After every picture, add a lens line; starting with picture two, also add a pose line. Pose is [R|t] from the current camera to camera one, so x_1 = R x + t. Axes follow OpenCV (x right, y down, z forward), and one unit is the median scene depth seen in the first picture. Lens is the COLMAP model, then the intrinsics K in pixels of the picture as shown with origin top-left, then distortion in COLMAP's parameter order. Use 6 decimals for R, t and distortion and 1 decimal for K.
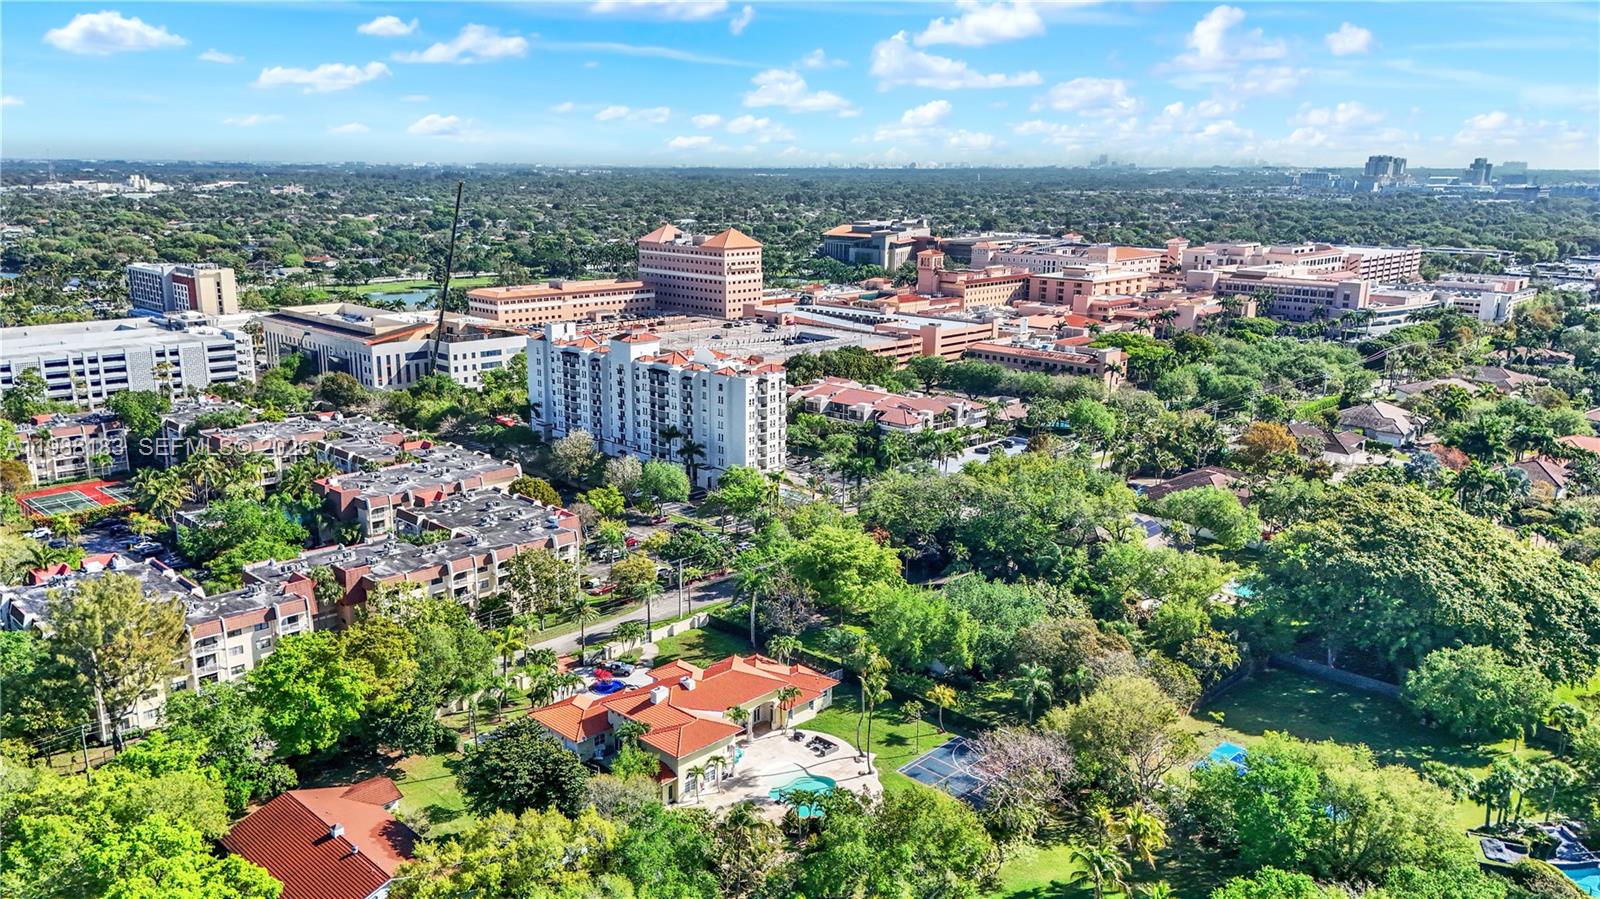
lens RADIAL K [[1305.9, 0, 771.3], [0, 1305.9, 386.7], [0, 0, 1]] dist [0.018900, -0.010461]
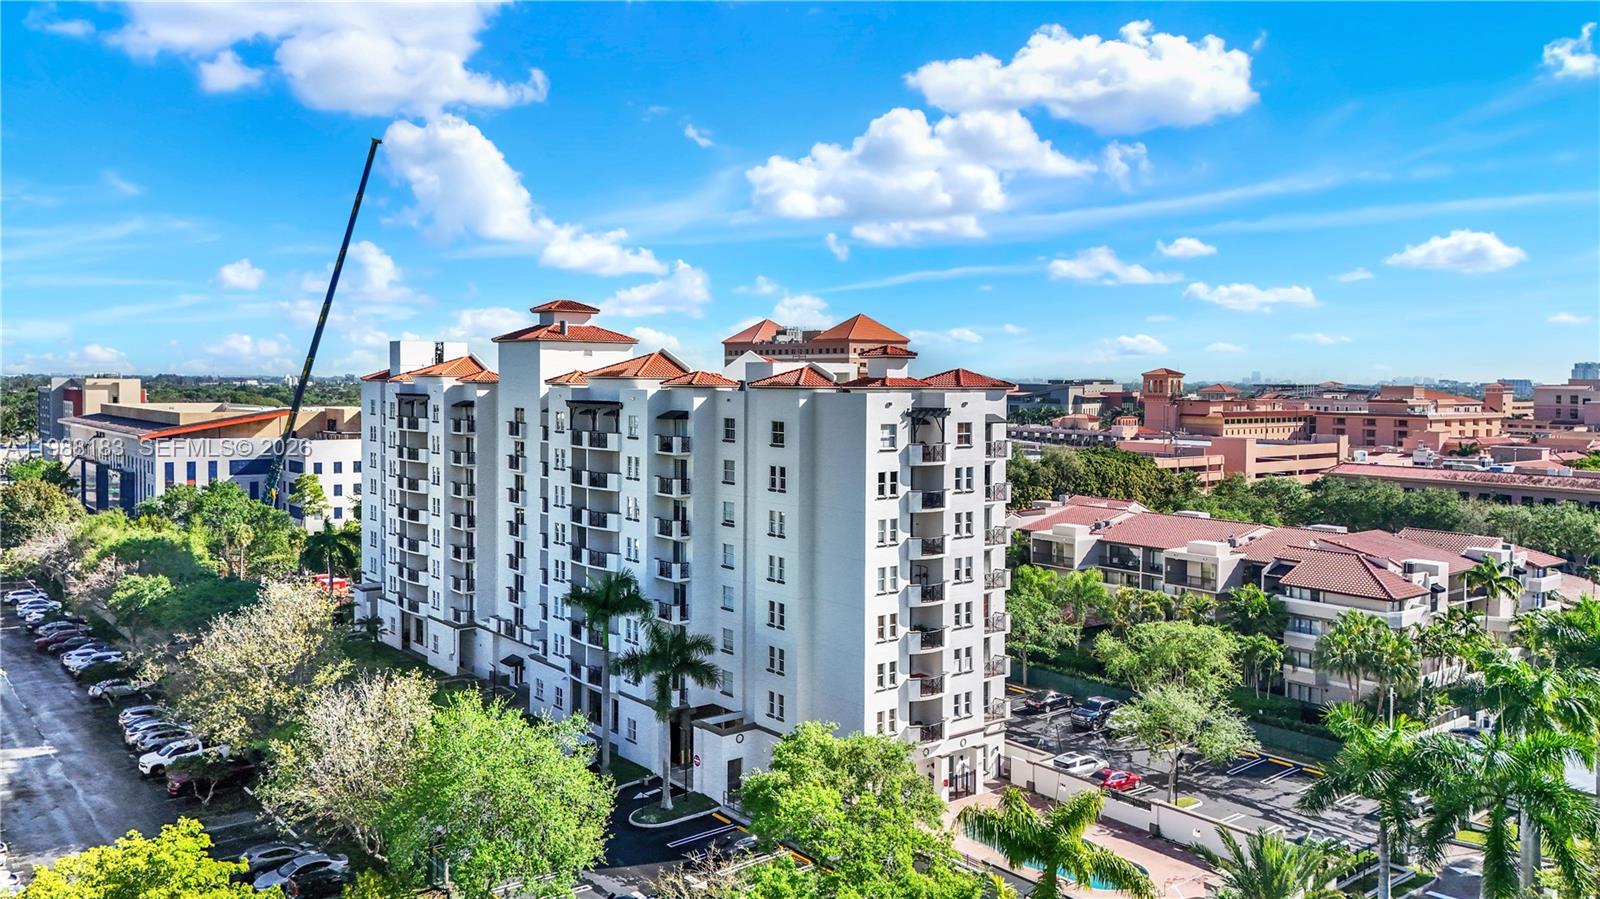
lens RADIAL K [[1305.9, 0, 771.3], [0, 1305.9, 386.7], [0, 0, 1]] dist [0.018900, -0.010461]
pose [[0.994231, 0.006889, -0.107042, -0.009682], [-0.024196, 0.986618, -0.161244, 0.034281], [0.104499, 0.162904, 0.981092, 0.689826]]
